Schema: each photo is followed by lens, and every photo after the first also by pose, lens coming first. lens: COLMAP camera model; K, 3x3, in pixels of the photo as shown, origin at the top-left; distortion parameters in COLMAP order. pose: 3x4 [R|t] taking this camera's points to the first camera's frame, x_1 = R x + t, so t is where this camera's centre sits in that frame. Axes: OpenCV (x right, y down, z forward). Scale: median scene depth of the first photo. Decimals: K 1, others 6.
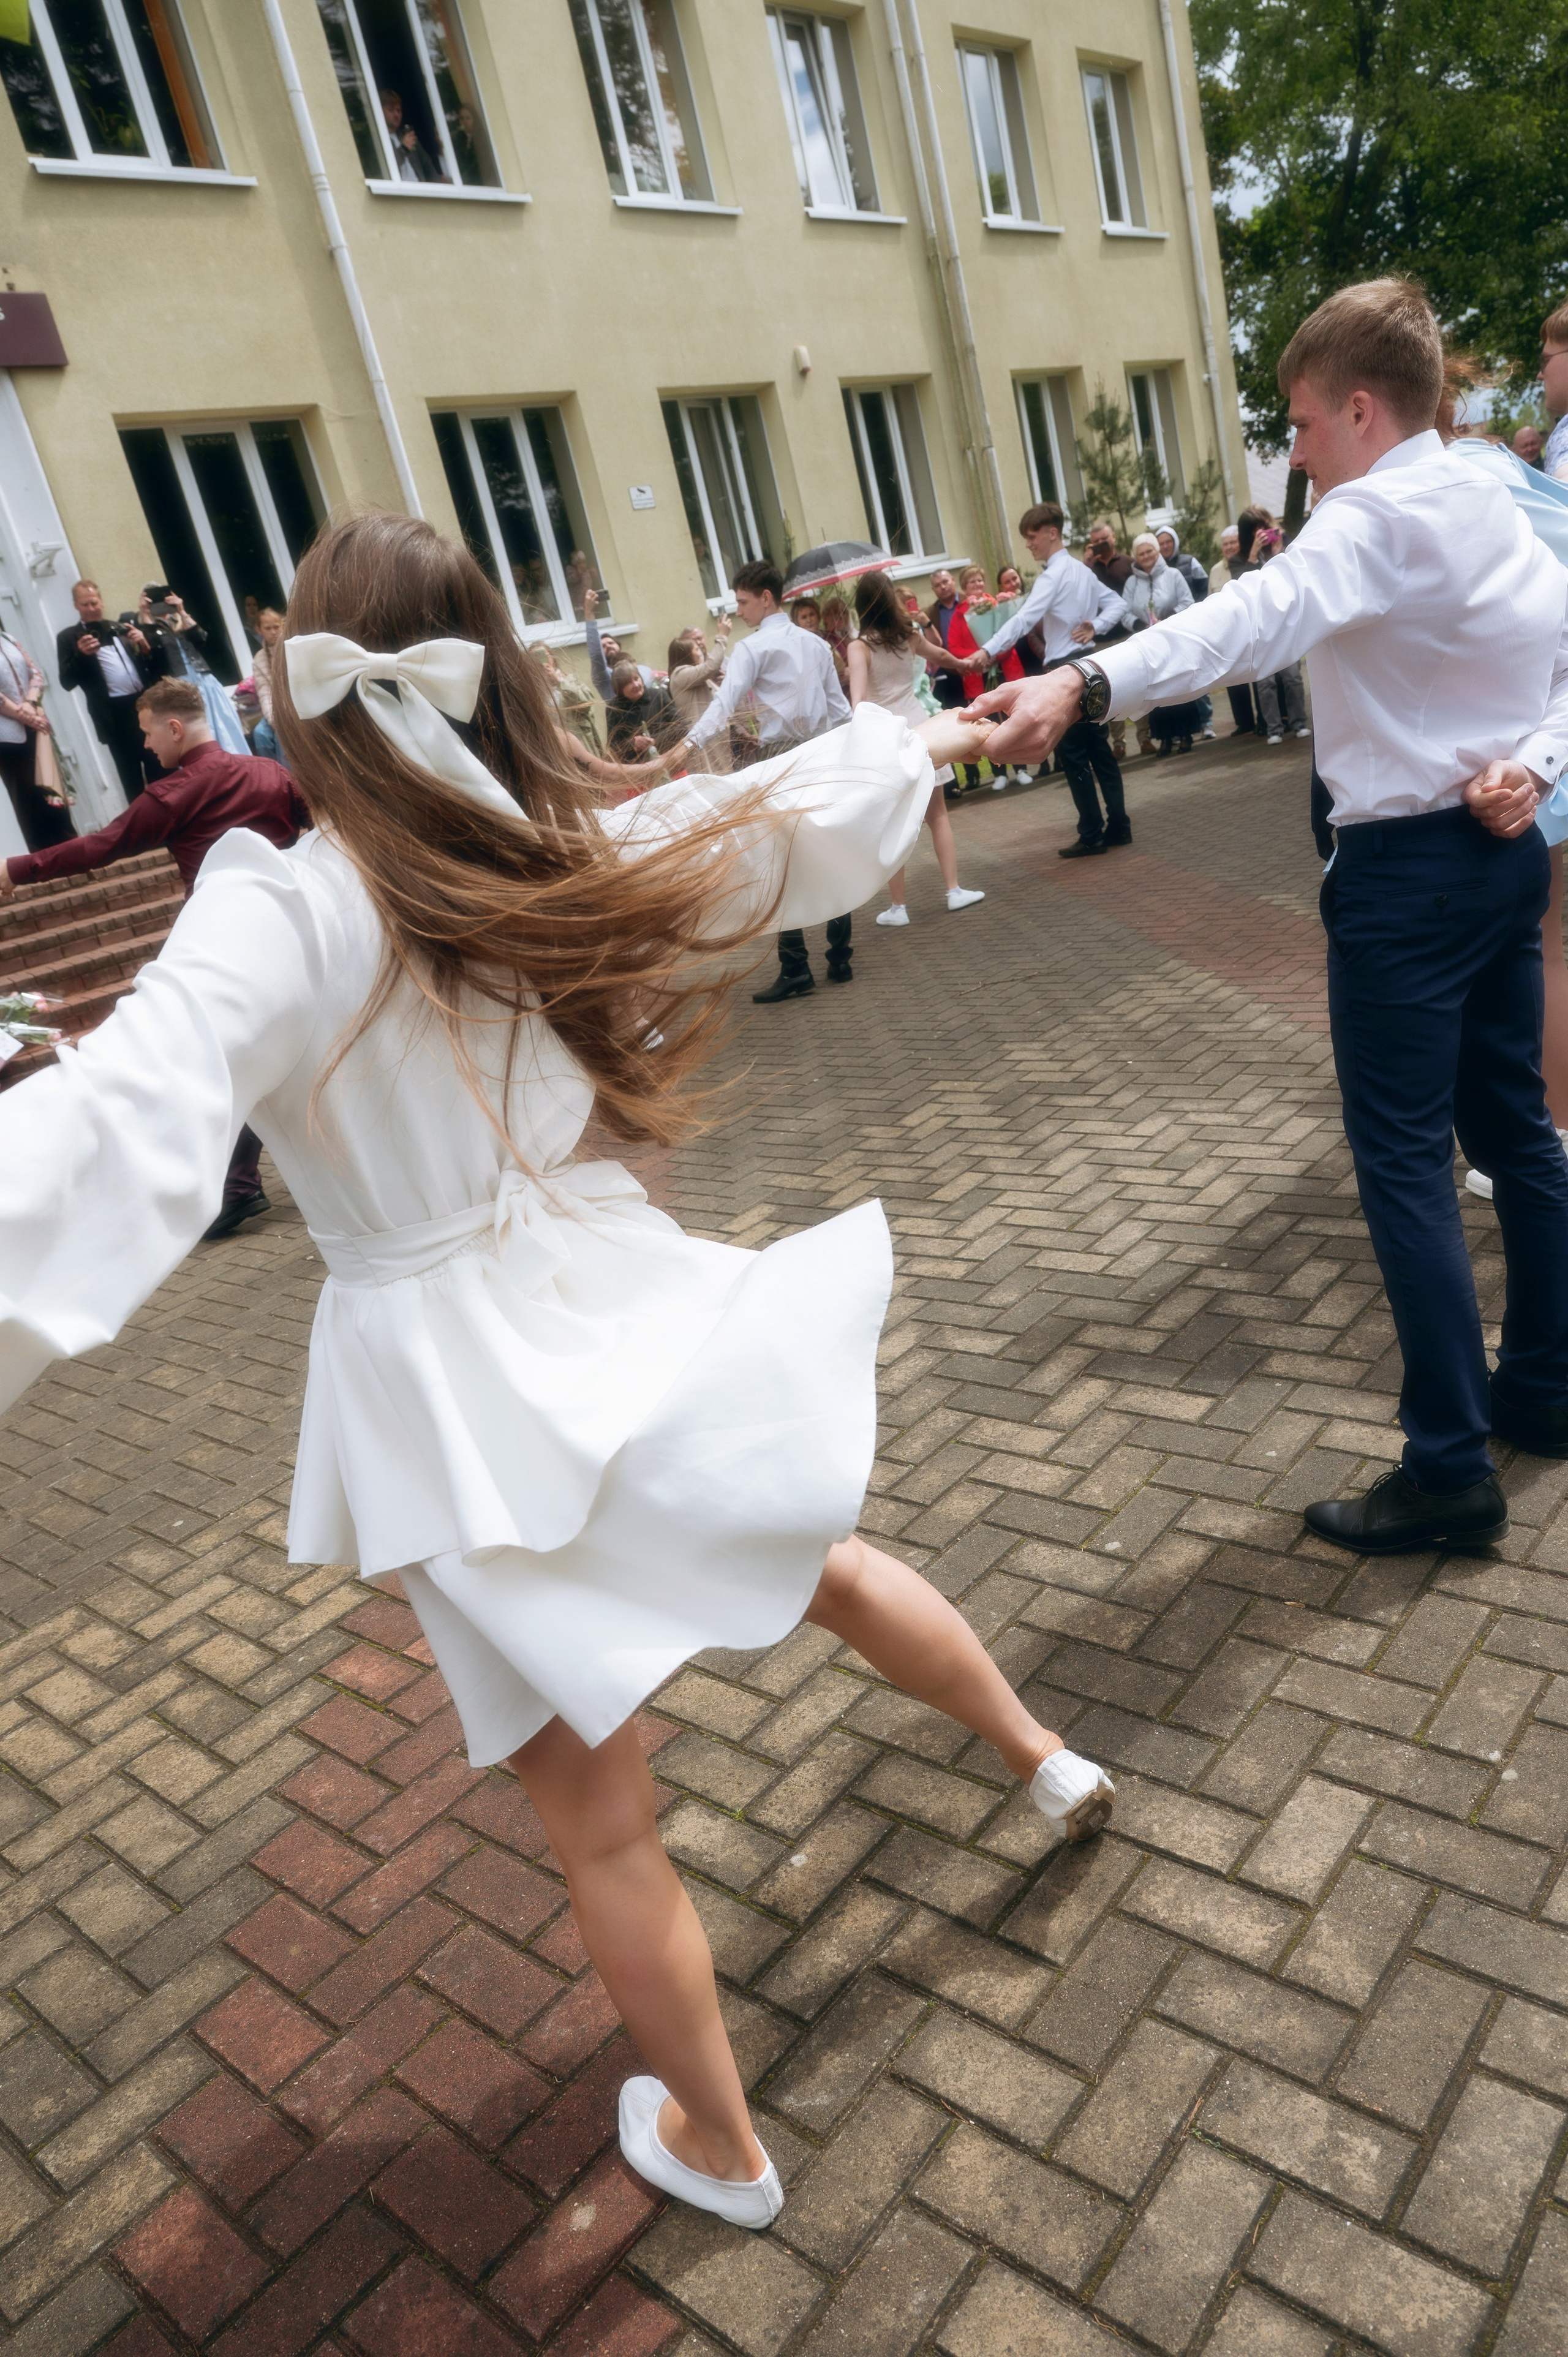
lens RADIAL K [[1560.4, 0, 811.4], [0, 1560.4, 1171.1], [0, 0, 1]] dist [0.004422, 0.000704]
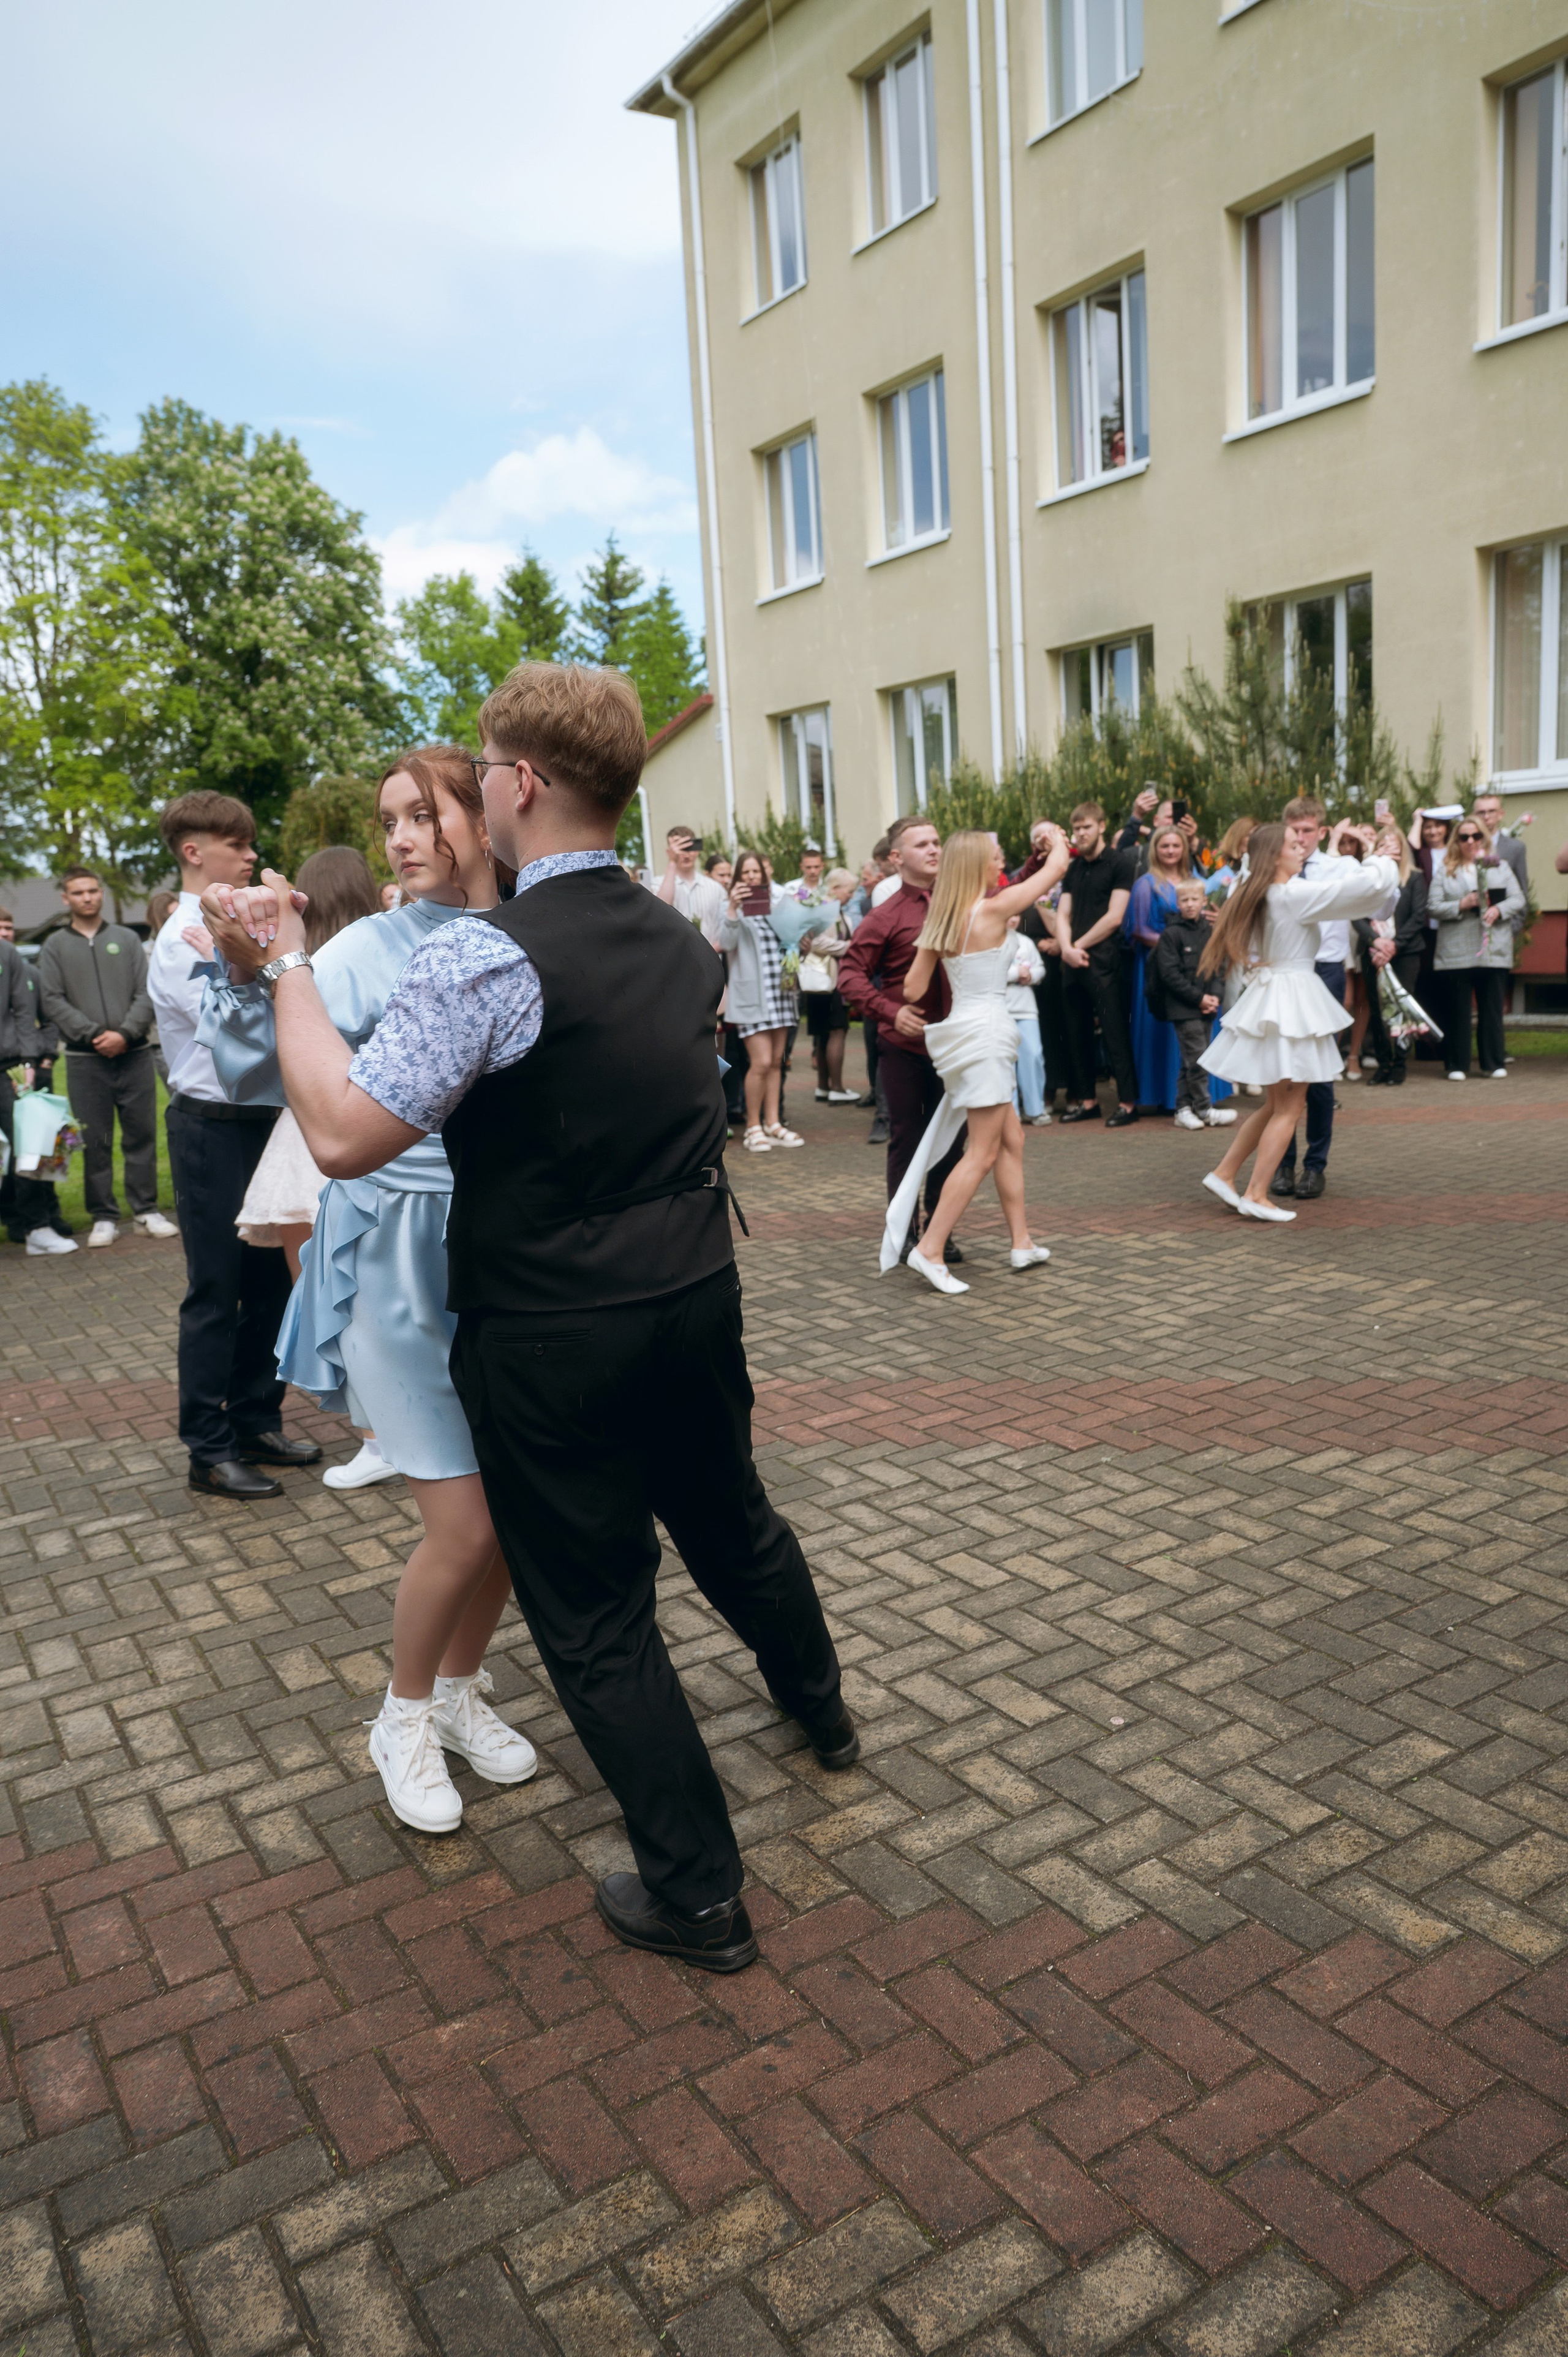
lens RADIAL K [[1657.1, 0, 824.2], [0, 1657.1, 1178.3], [0, 0, 1]] dist [-0.000279, -0.000646]
pose [[-0.255868, 0.390830, -0.884185, 0.461874], [-0.189585, 0.876584, 0.442332, -0.214762], [0.947939, 0.280807, -0.150194, 0.305021]]
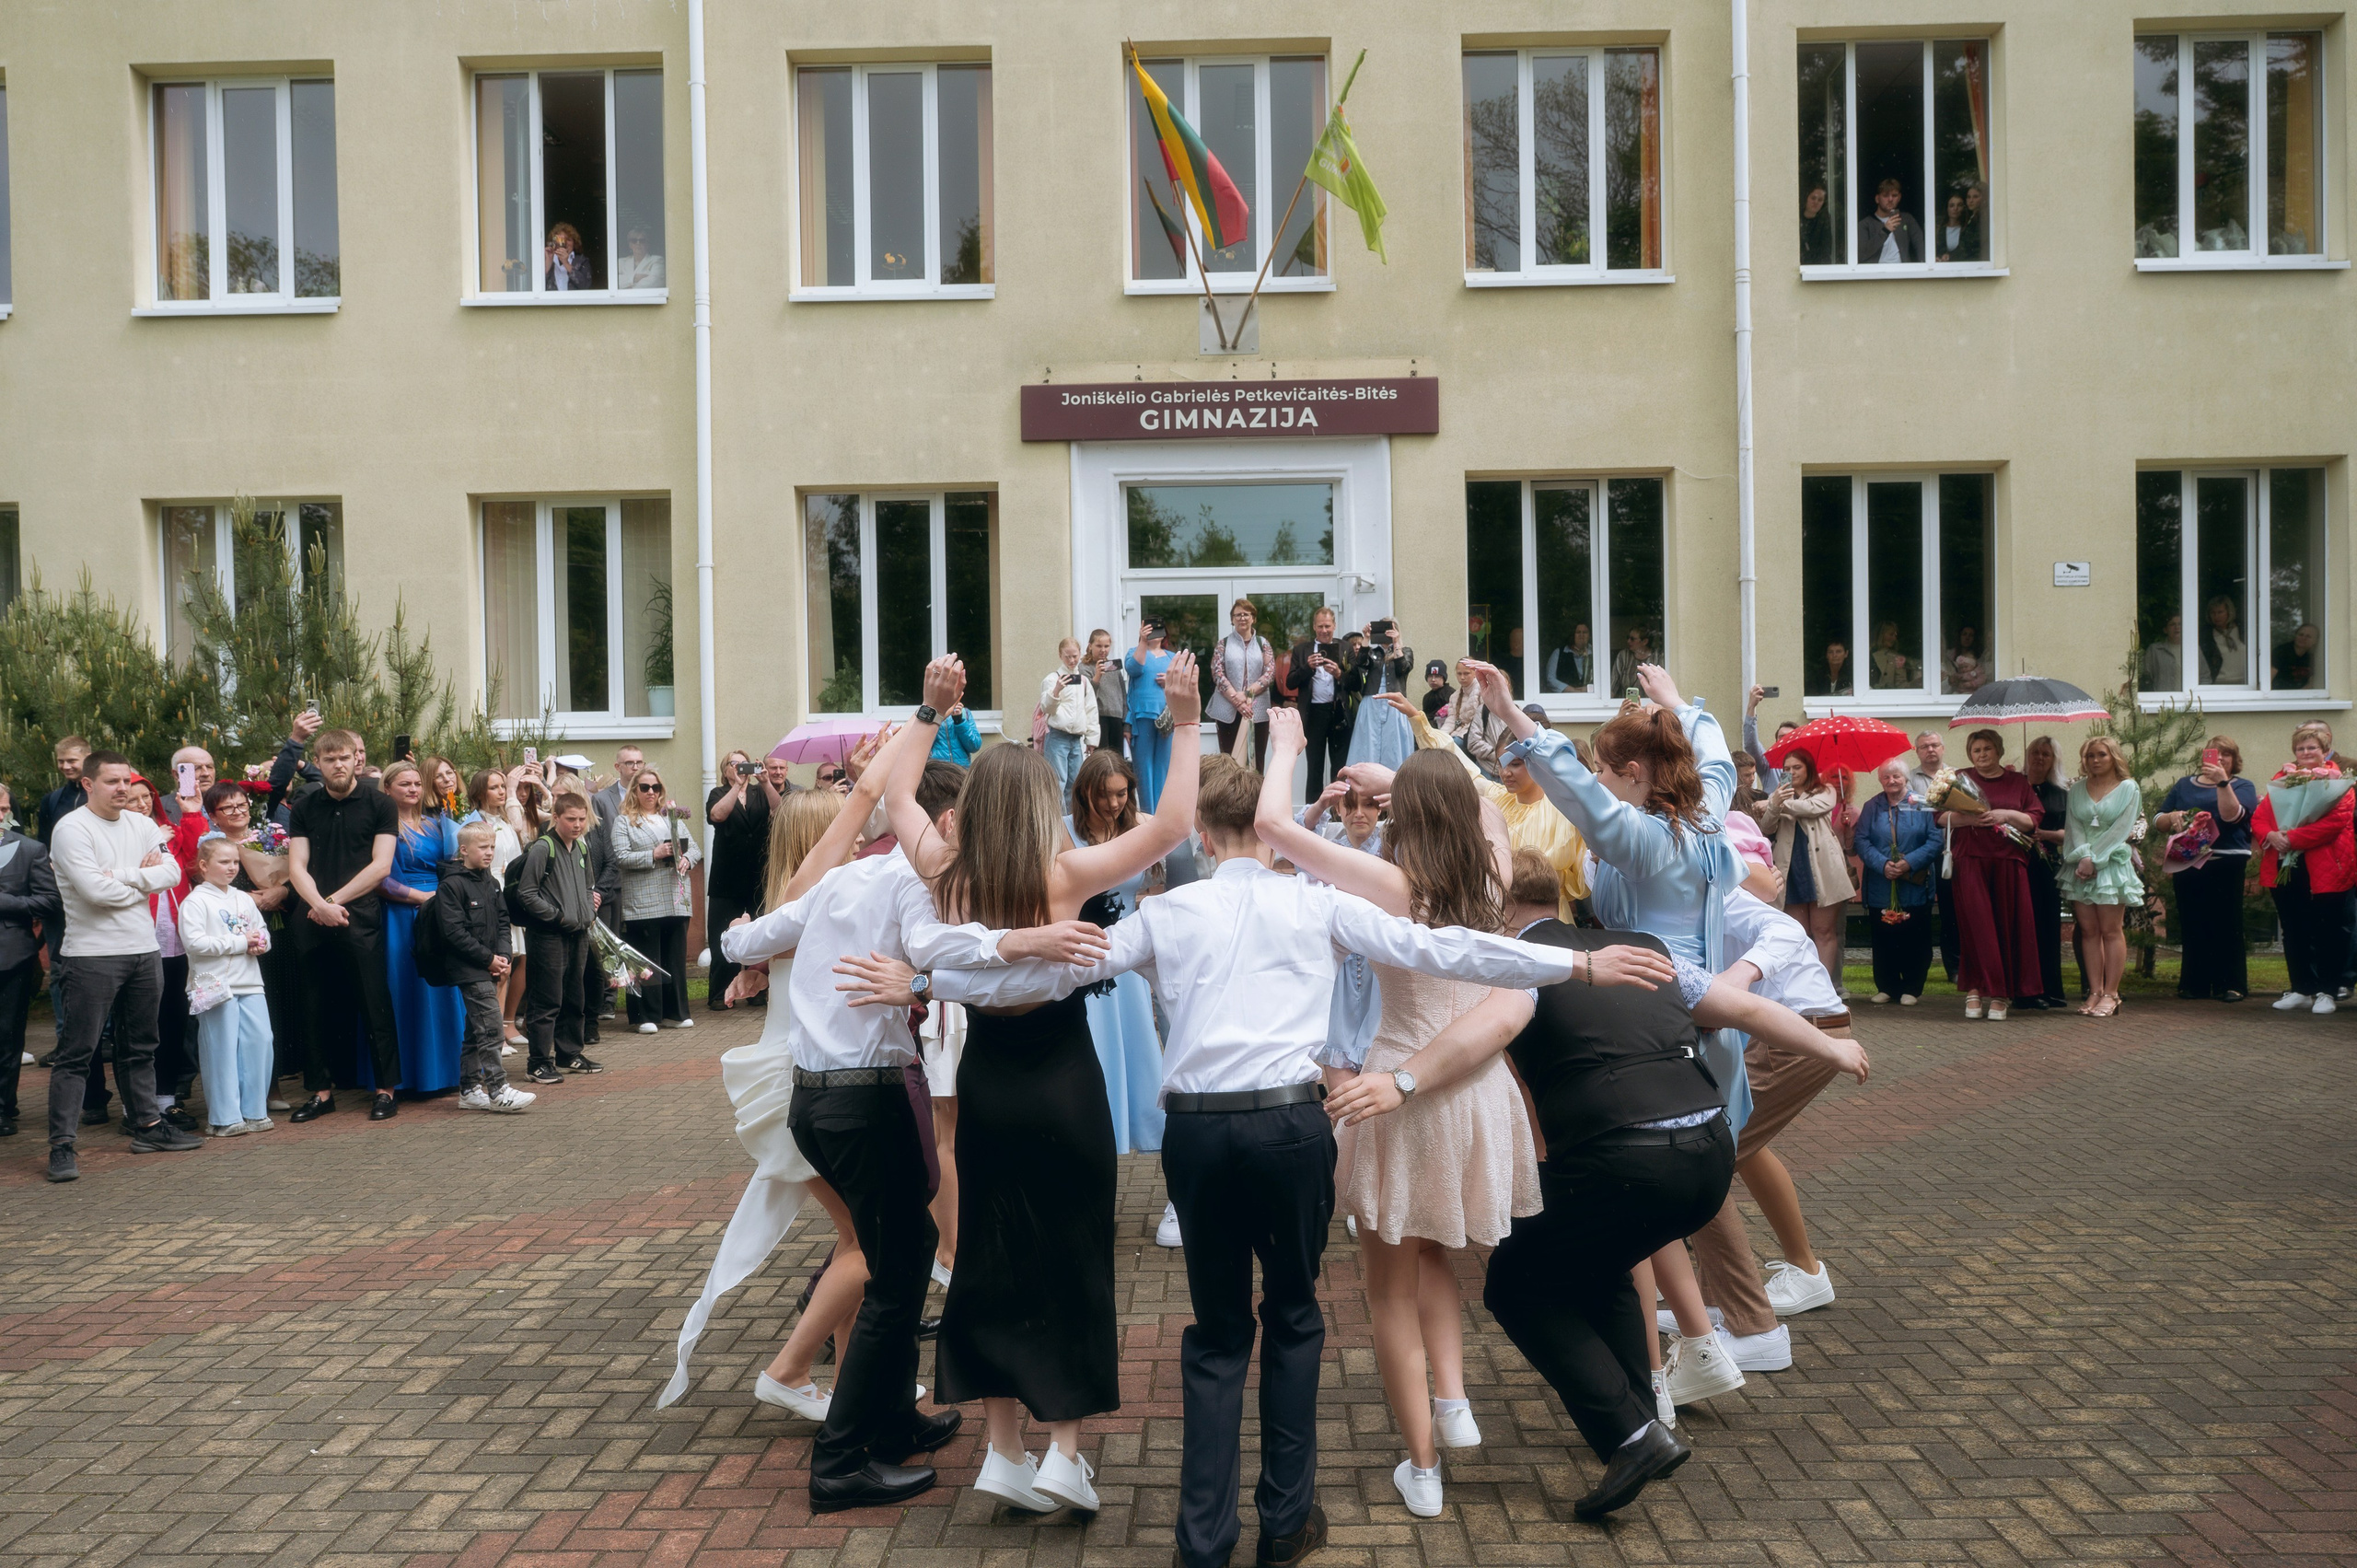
lens RADIAL K [[1734.5, 0, 1199.2], [0, 1734.5, 806.0], [0, 0, 1]] dist [-0.006030, 0.001888]
pose [[0.629522, 0.225781, -0.743454, 0.401130], [-0.360183, 0.932628, -0.021755, -0.132601], [0.688454, 0.281475, 0.668433, 0.056226]]
